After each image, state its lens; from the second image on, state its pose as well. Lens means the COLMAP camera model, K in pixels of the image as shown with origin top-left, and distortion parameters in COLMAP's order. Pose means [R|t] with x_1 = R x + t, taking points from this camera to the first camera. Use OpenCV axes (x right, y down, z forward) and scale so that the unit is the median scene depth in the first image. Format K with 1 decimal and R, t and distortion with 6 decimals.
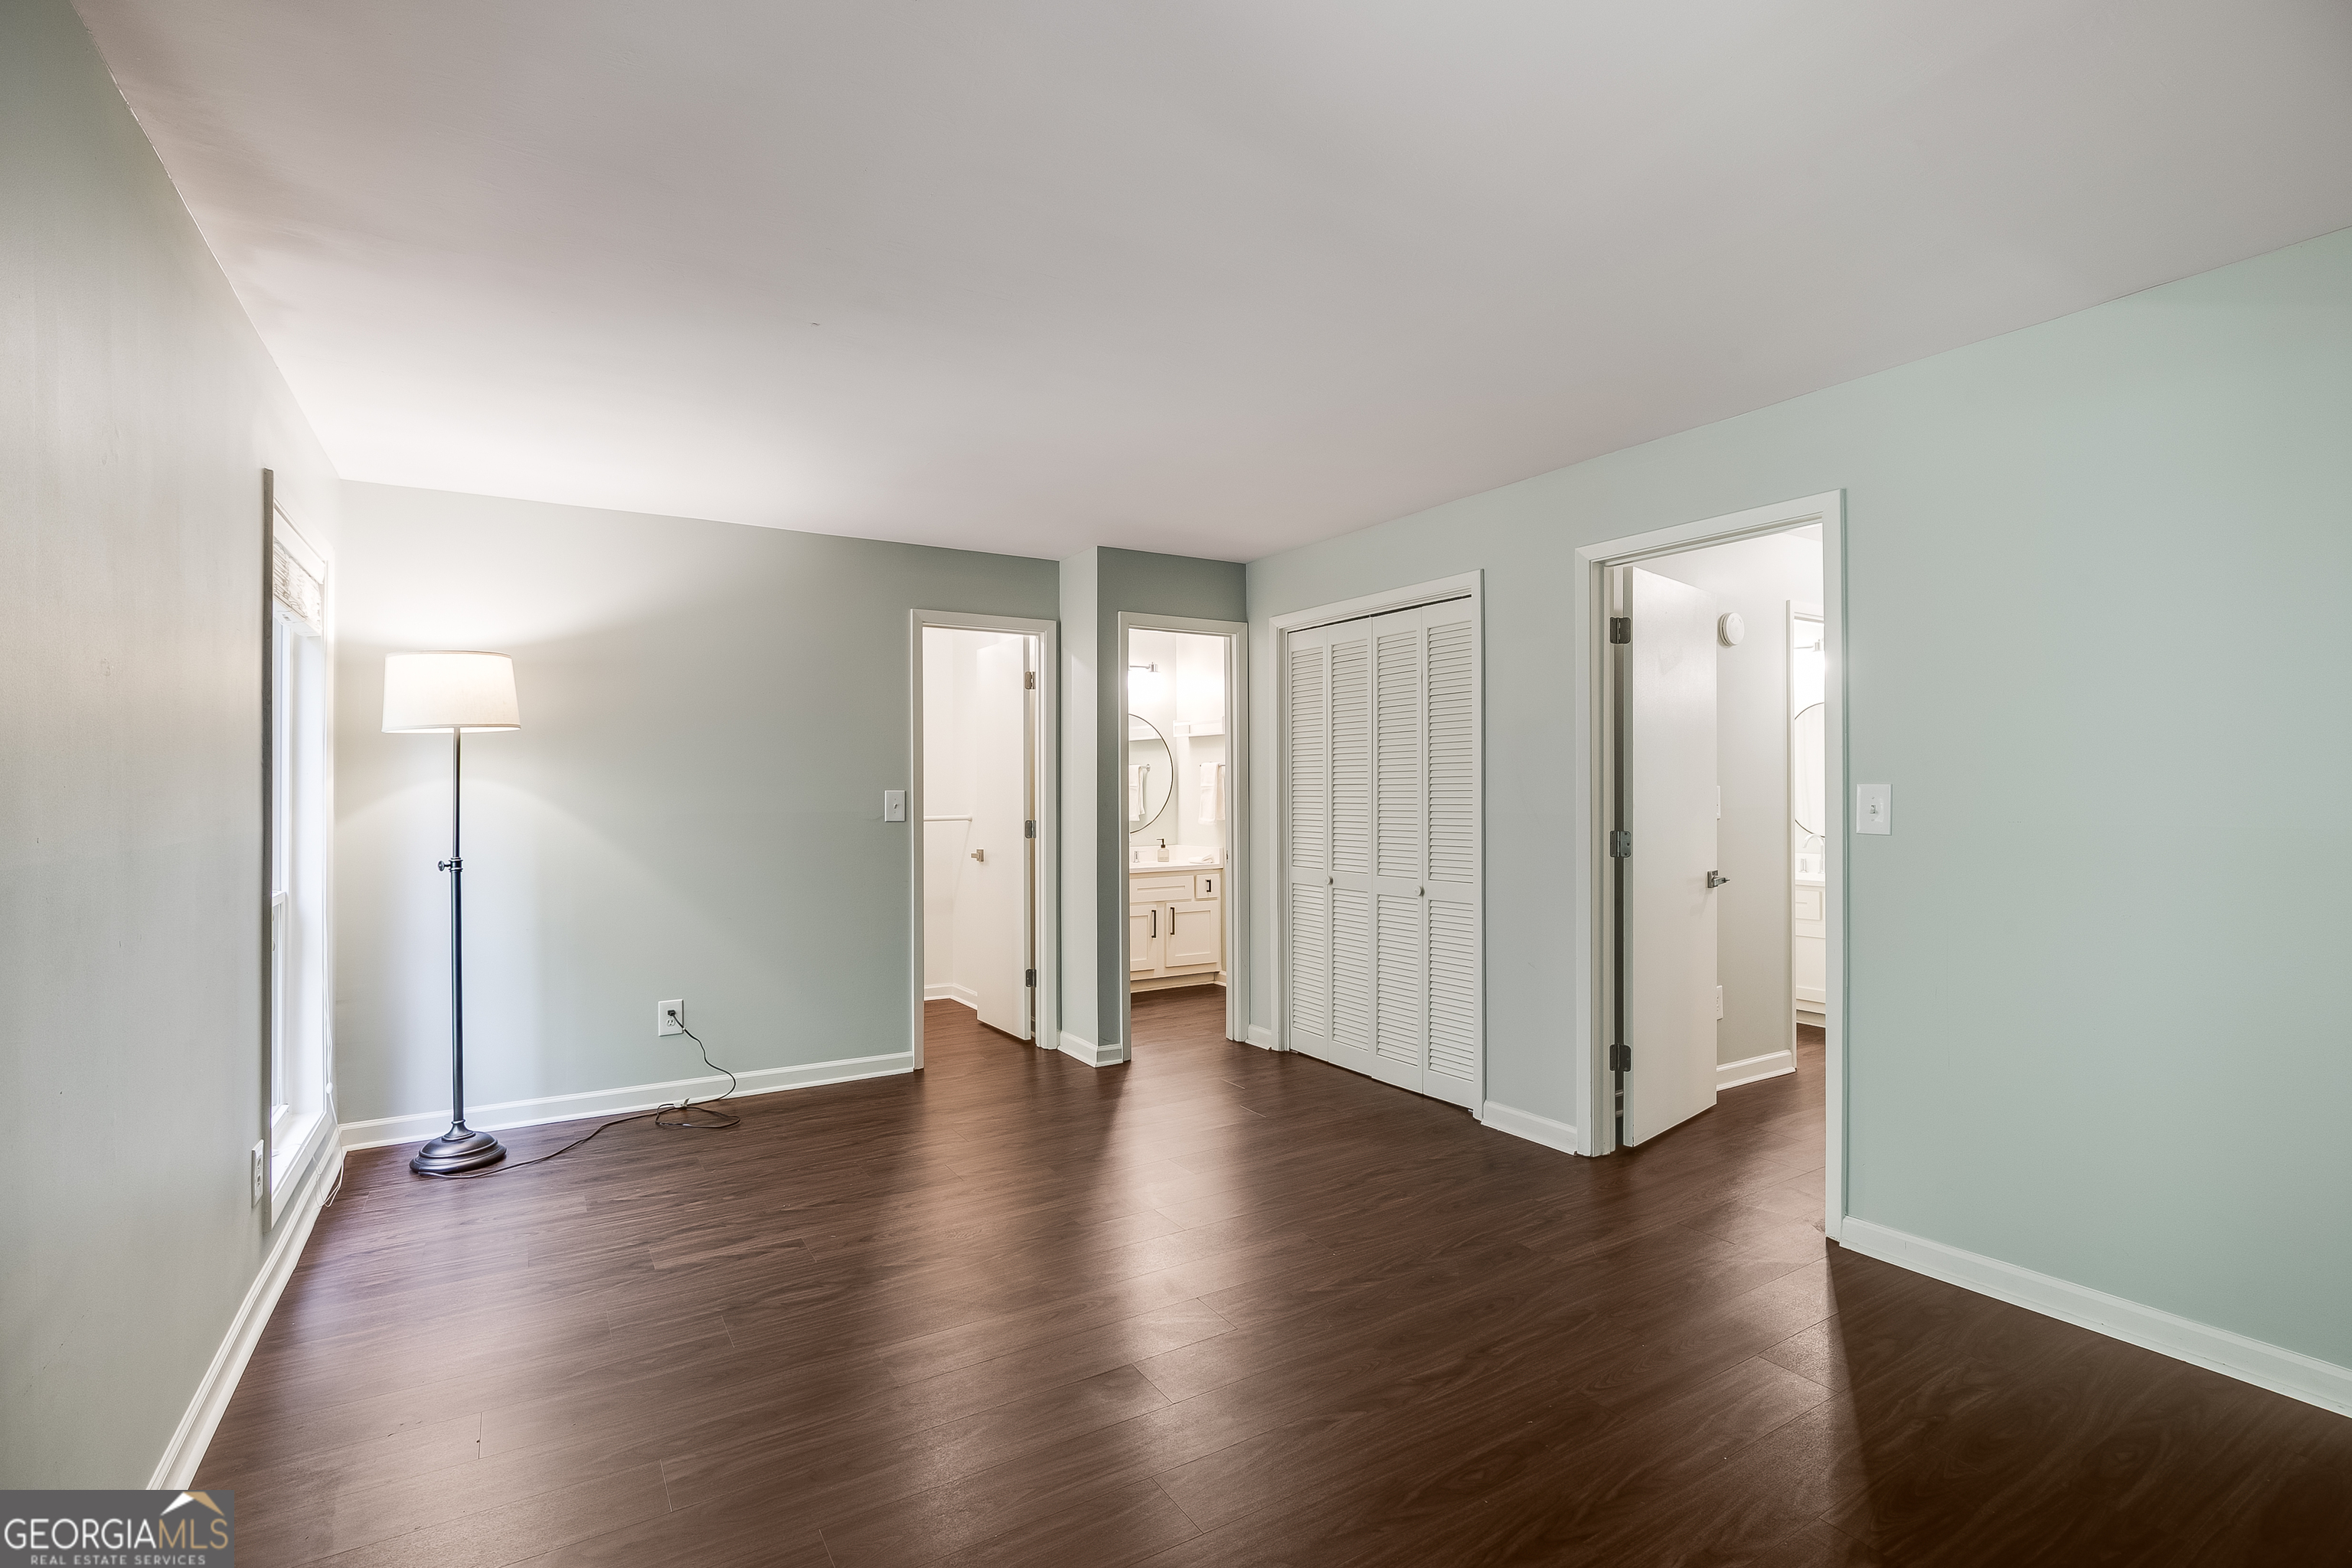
lens RADIAL K [[1075.5, 0, 1228.9], [0, 1075.5, 787.8], [0, 0, 1]] dist [-0.034646, -0.000034]
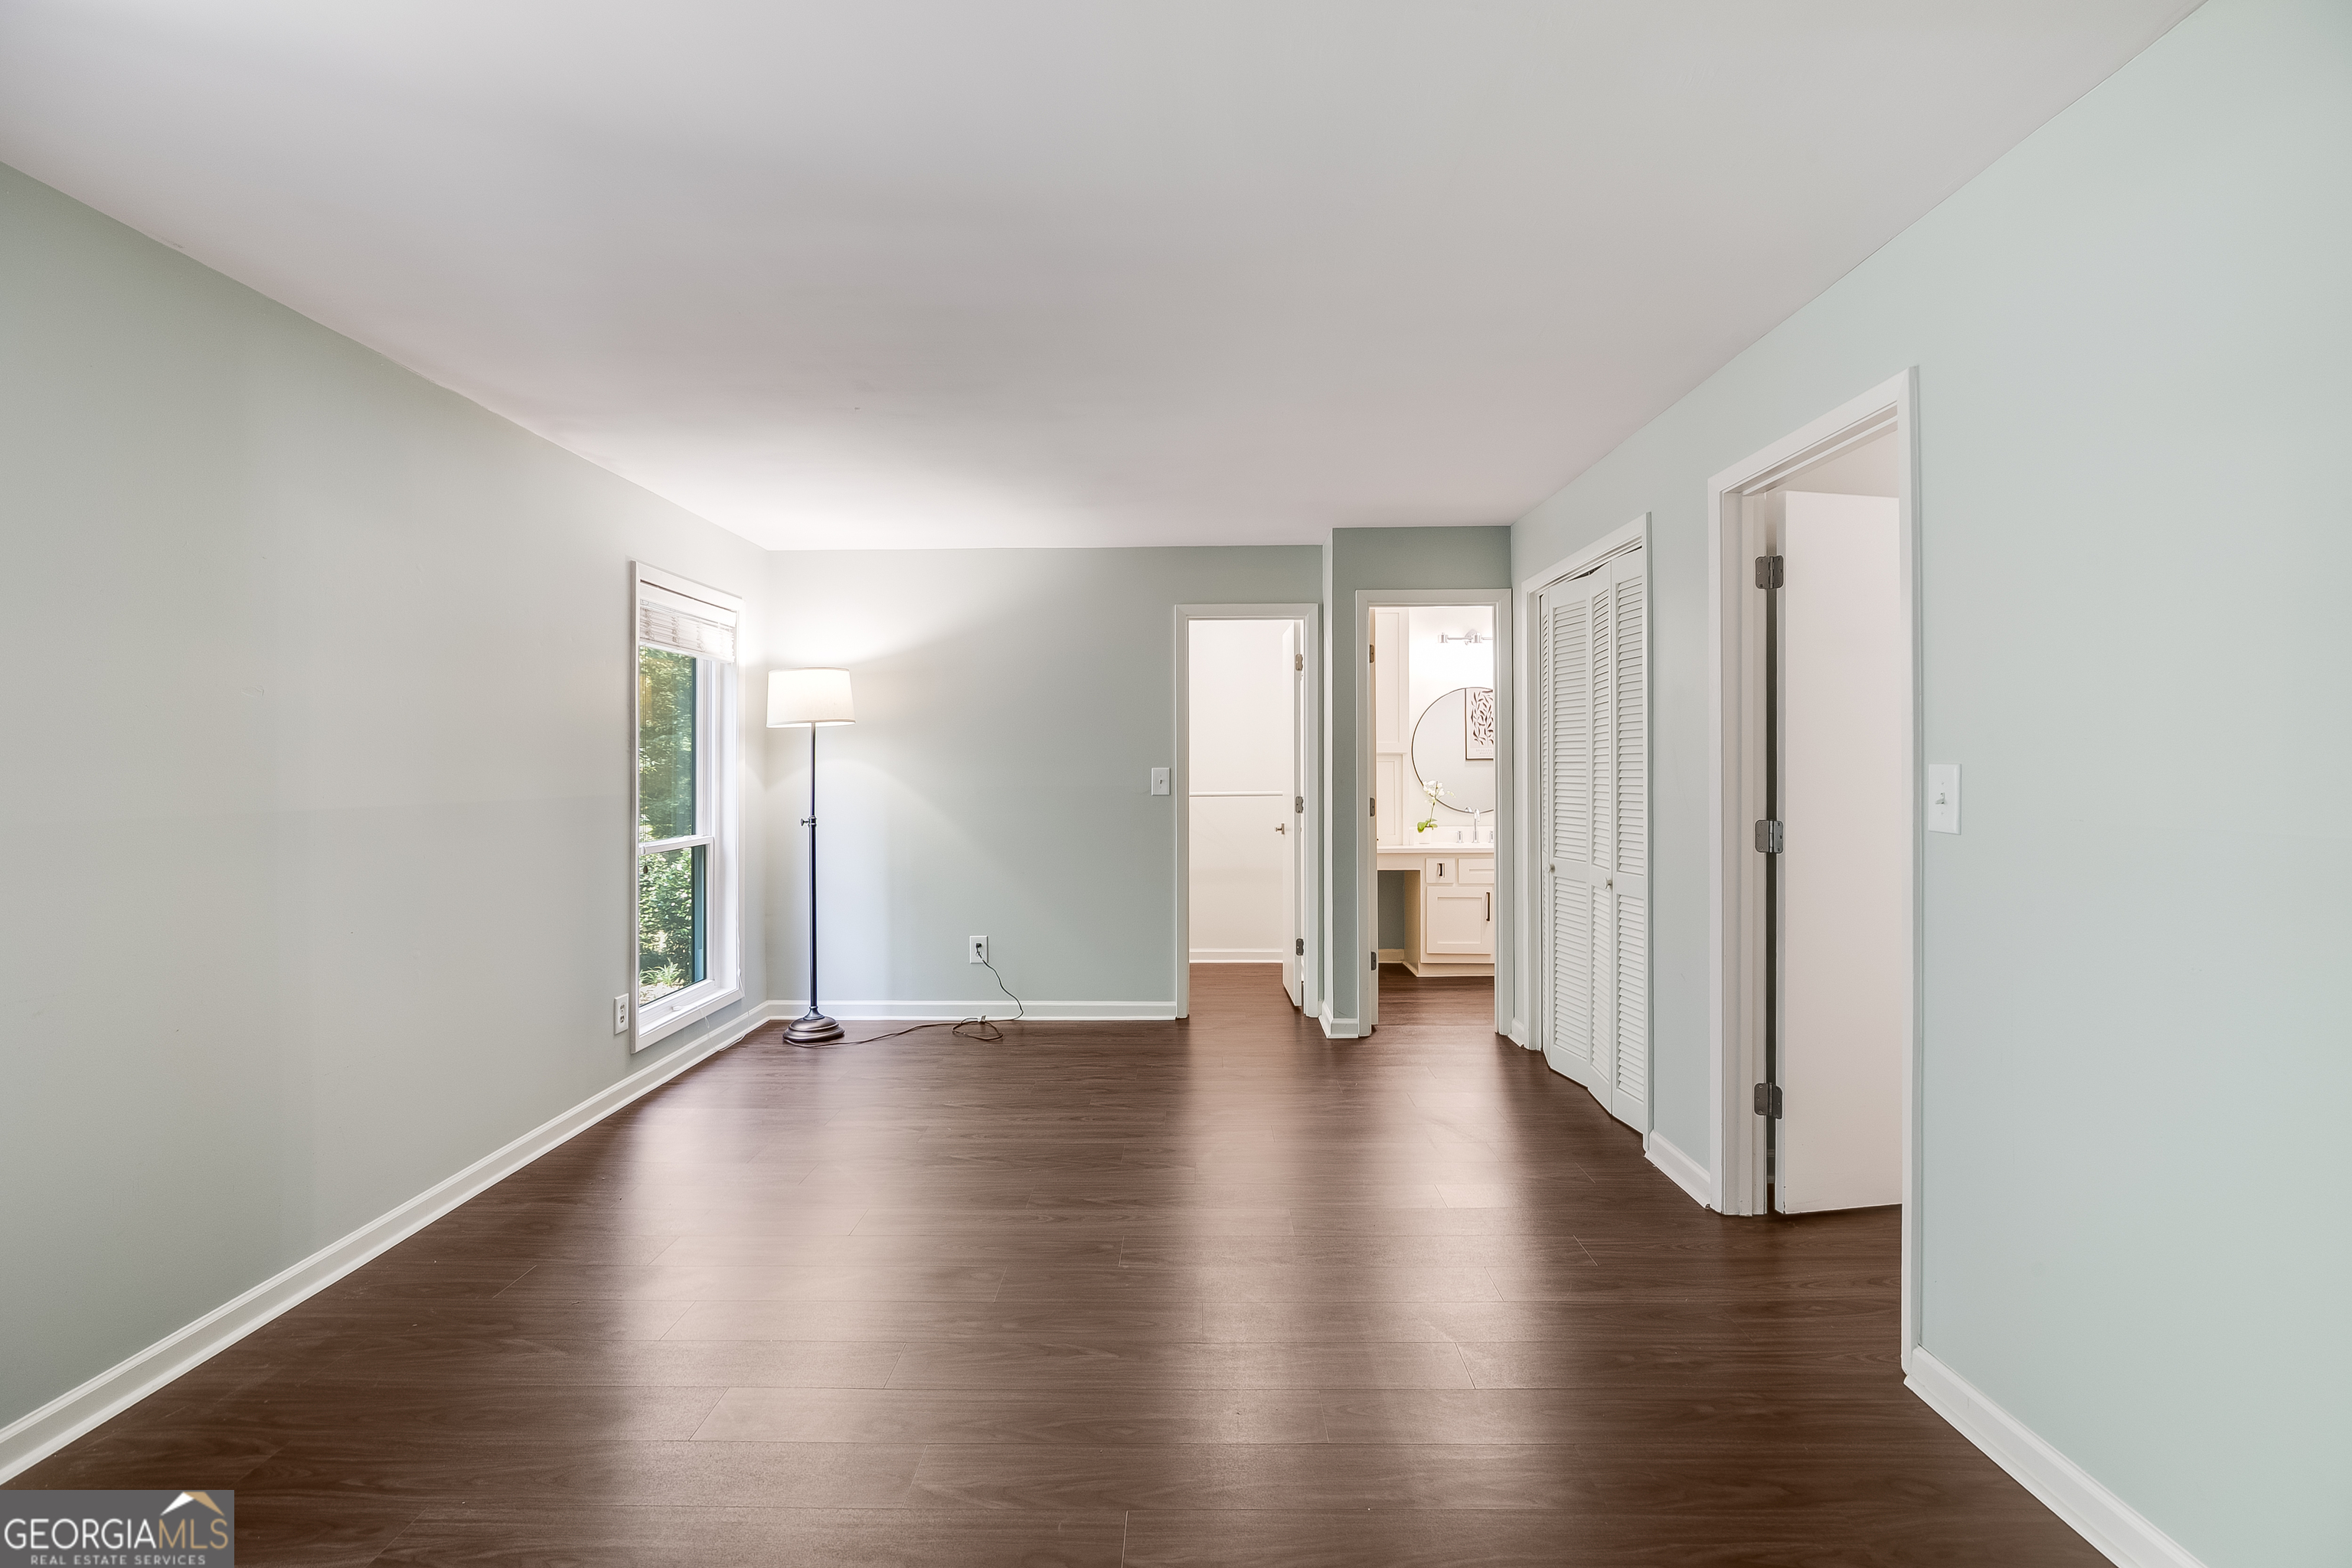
lens RADIAL K [[1102.8, 0, 1171.9], [0, 1102.8, 771.5], [0, 0, 1]] dist [-0.019284, -0.000544]
pose [[0.832274, 0.004203, -0.554349, 0.334116], [0.000099, 0.999970, 0.007730, -0.002499], [0.554364, -0.006488, 0.832249, 0.044177]]
